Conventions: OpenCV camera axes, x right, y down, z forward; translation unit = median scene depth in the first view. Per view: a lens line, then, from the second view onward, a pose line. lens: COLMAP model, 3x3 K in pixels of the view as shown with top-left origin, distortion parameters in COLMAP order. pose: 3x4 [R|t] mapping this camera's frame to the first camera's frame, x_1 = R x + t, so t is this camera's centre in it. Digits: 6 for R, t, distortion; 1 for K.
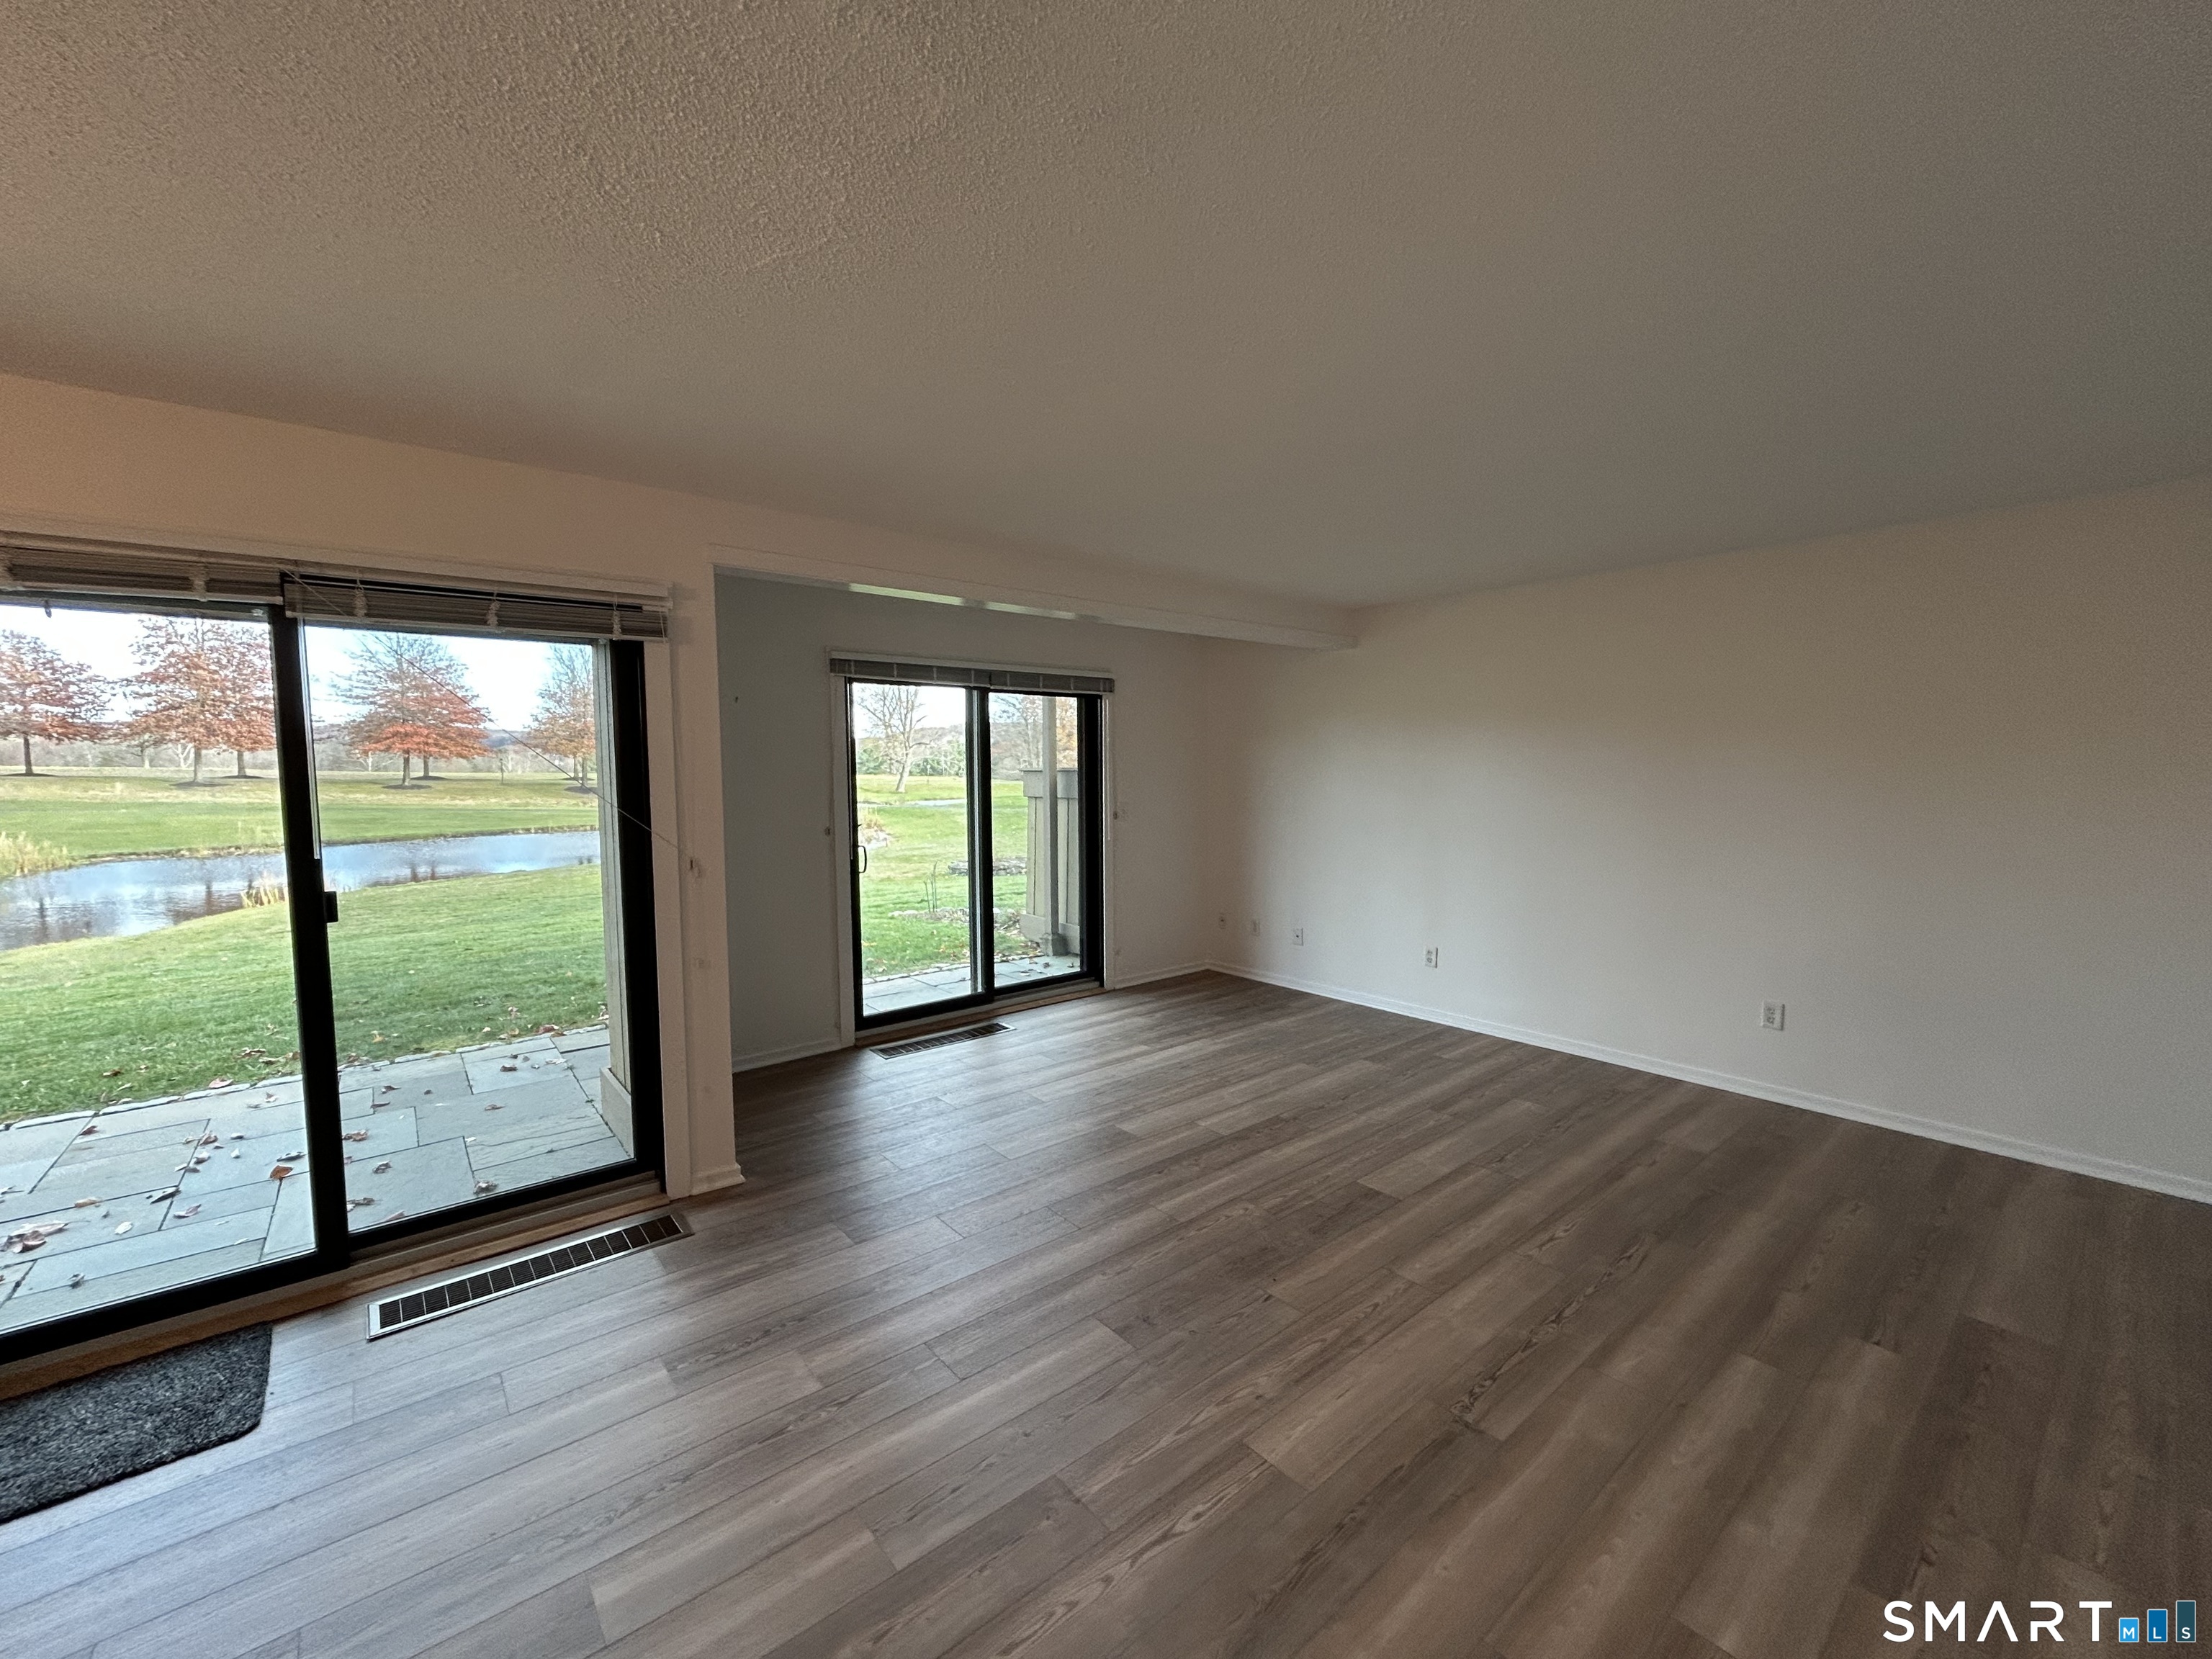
lens RADIAL K [[895.9, 0, 1102.4], [0, 895.9, 832.0], [0, 0, 1]] dist [0.000071, 0.000383]
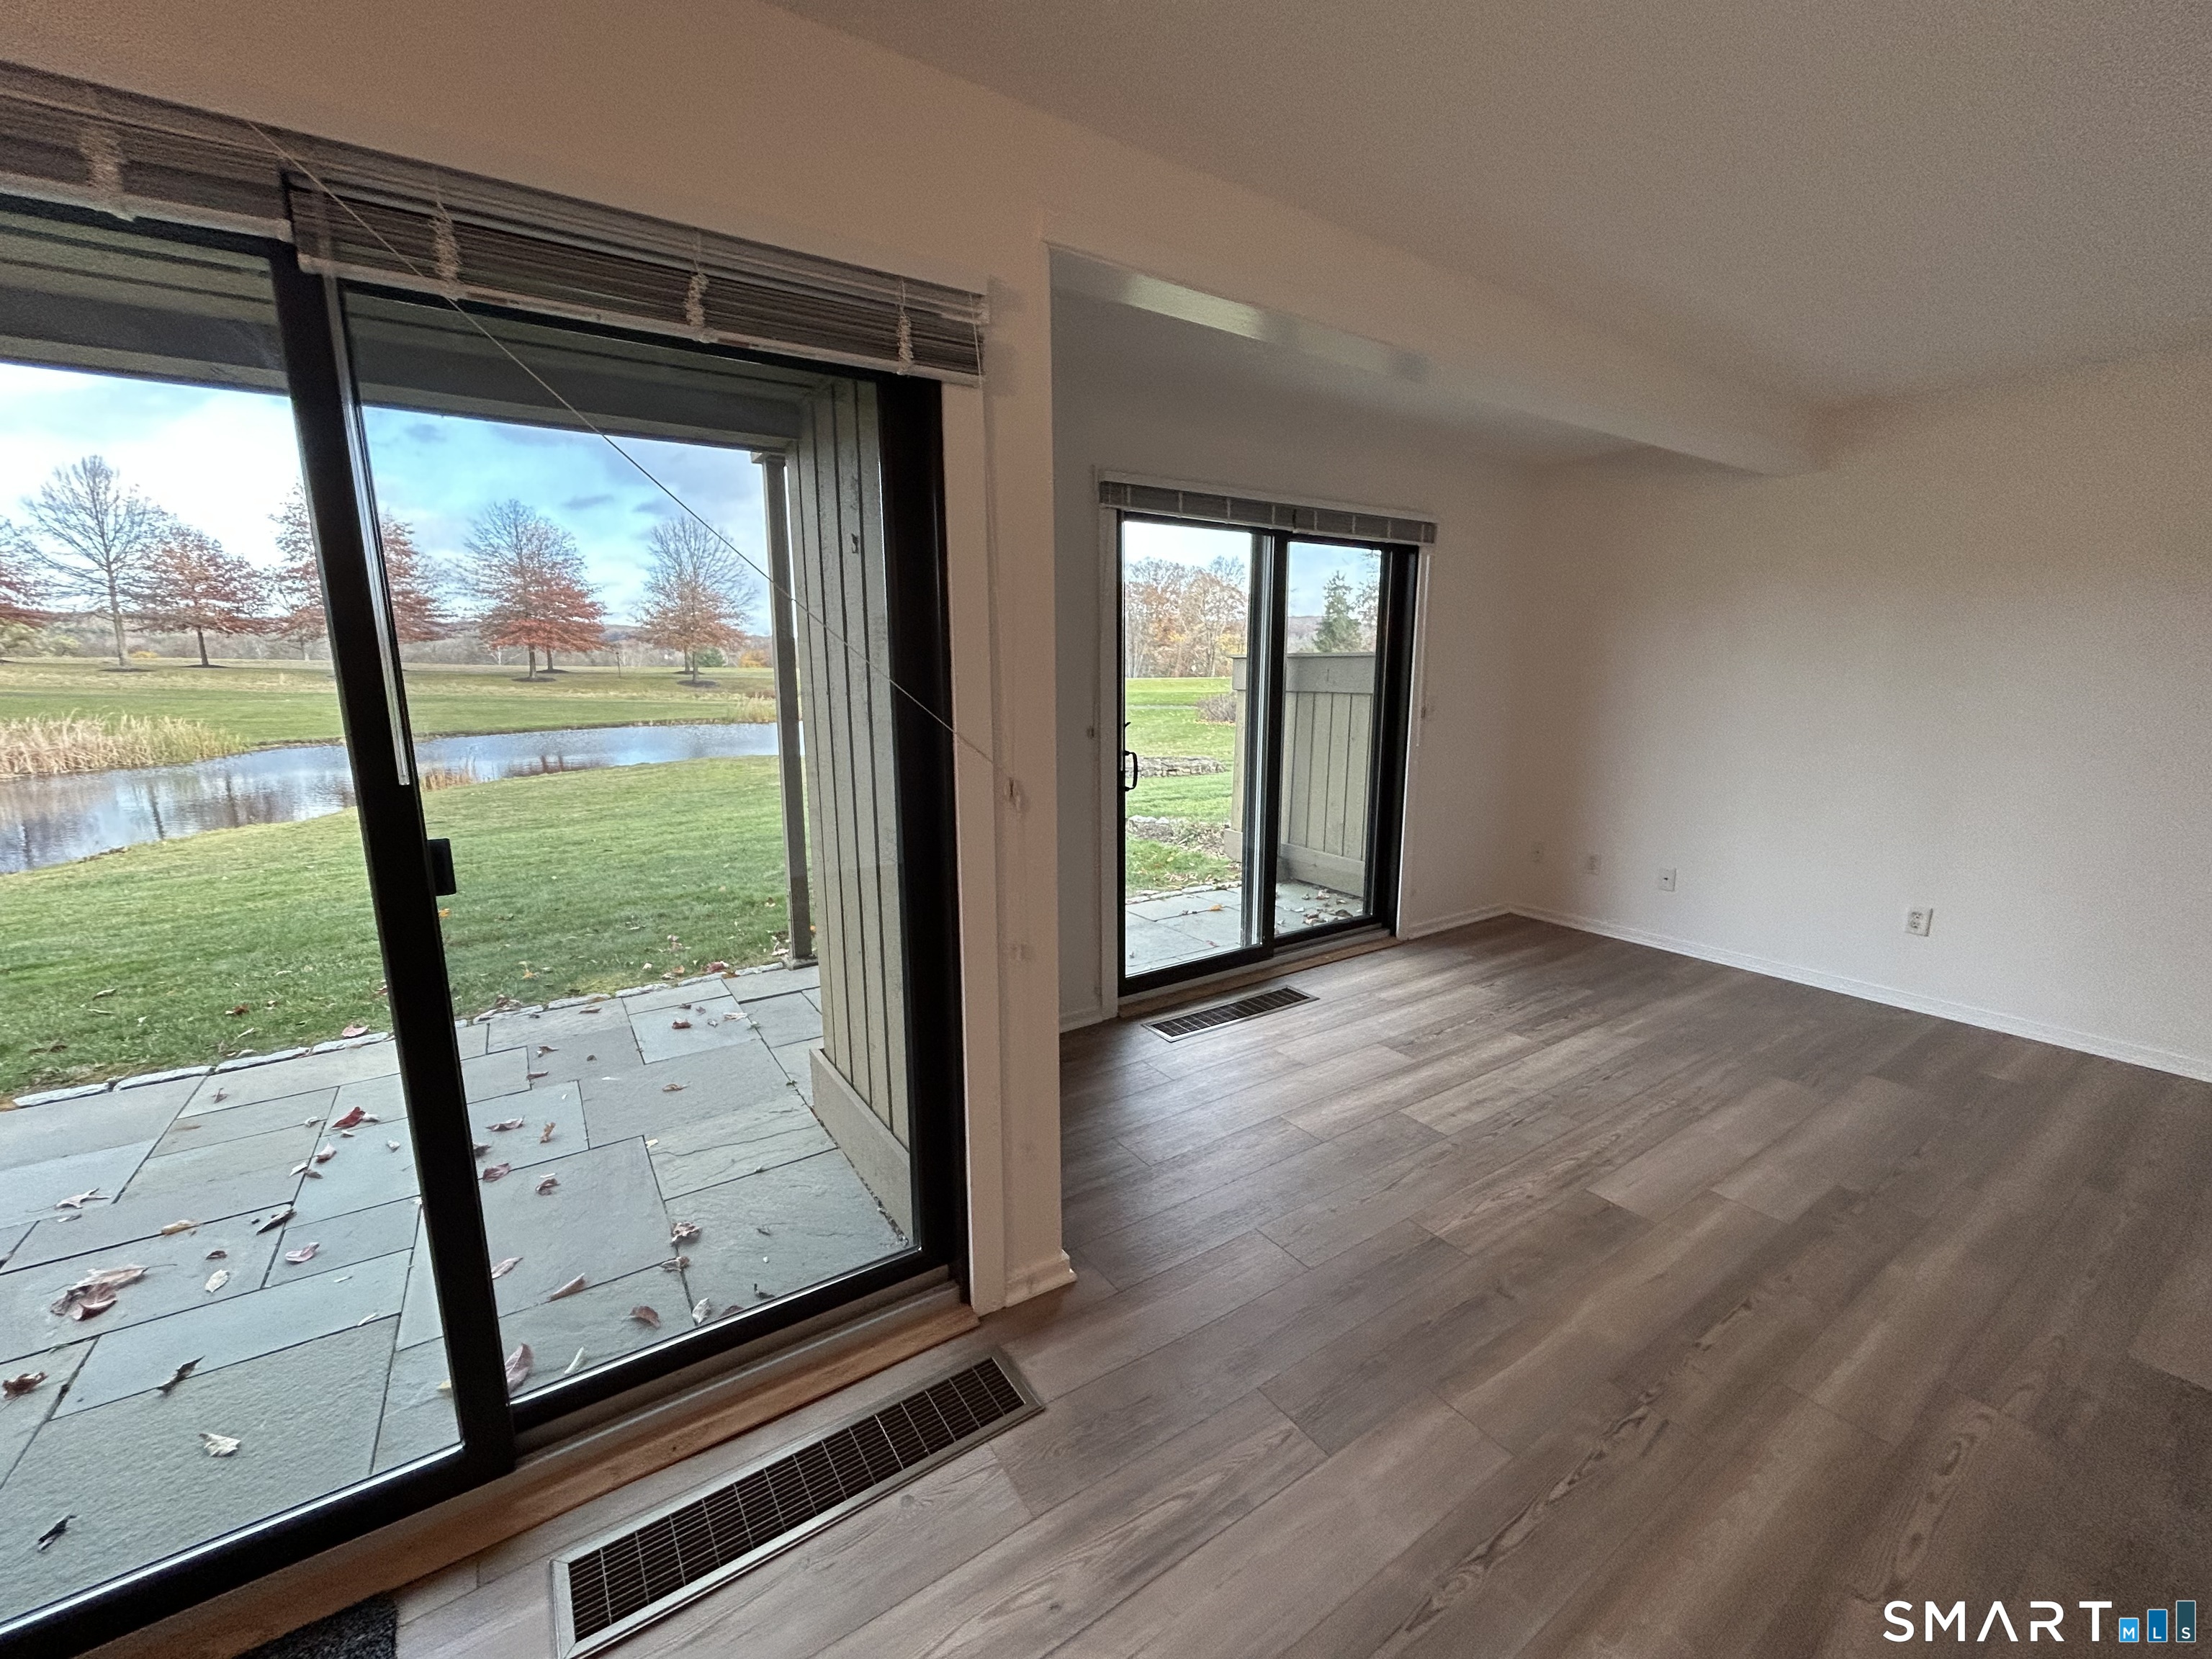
lens RADIAL K [[895.9, 0, 1101.5], [0, 895.9, 833.2], [0, 0, 1]] dist [0.000071, 0.000383]
pose [[0.994929, 0.022534, -0.098023, -0.293530], [-0.011176, 0.993312, 0.114915, -0.003317], [0.099957, -0.113237, 0.988527, 0.362095]]
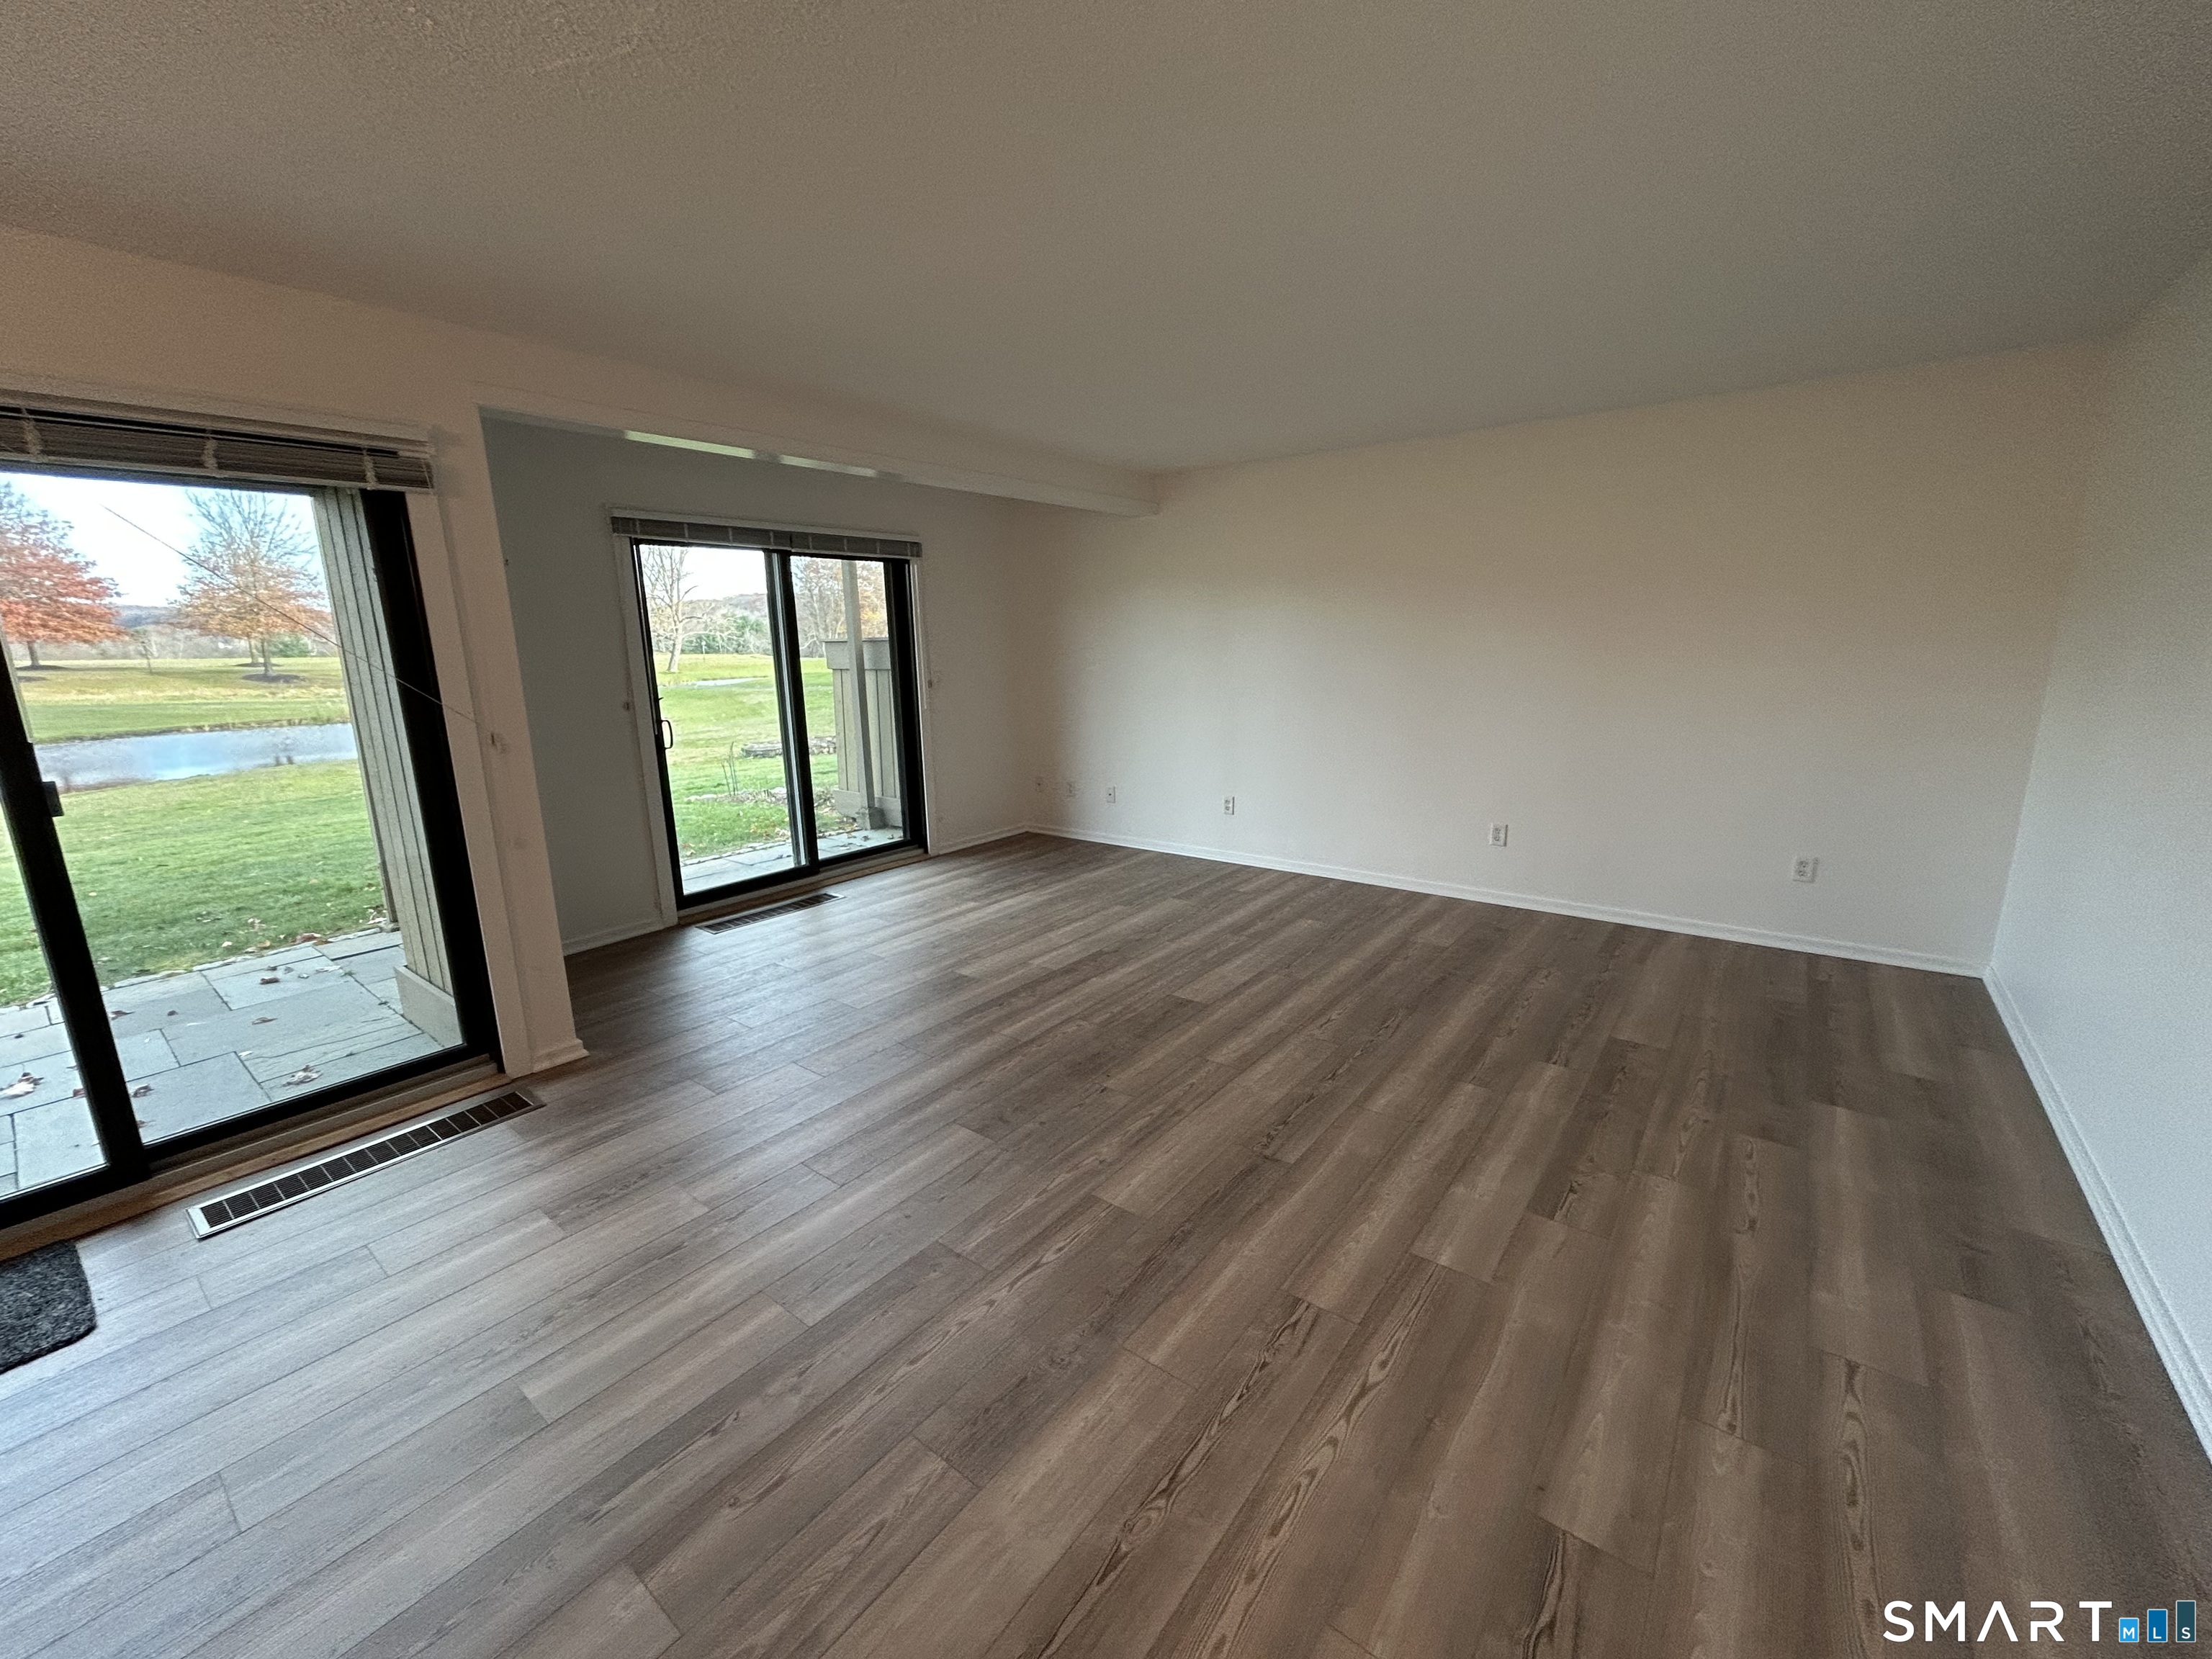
lens RADIAL K [[895.9, 0, 1103.5], [0, 895.9, 830.7], [0, 0, 1]] dist [0.000071, 0.000383]
pose [[0.975437, -0.059743, 0.212020, -0.030236], [0.030191, 0.989695, 0.139975, 0.016150], [-0.218198, -0.130135, 0.967189, -0.059144]]
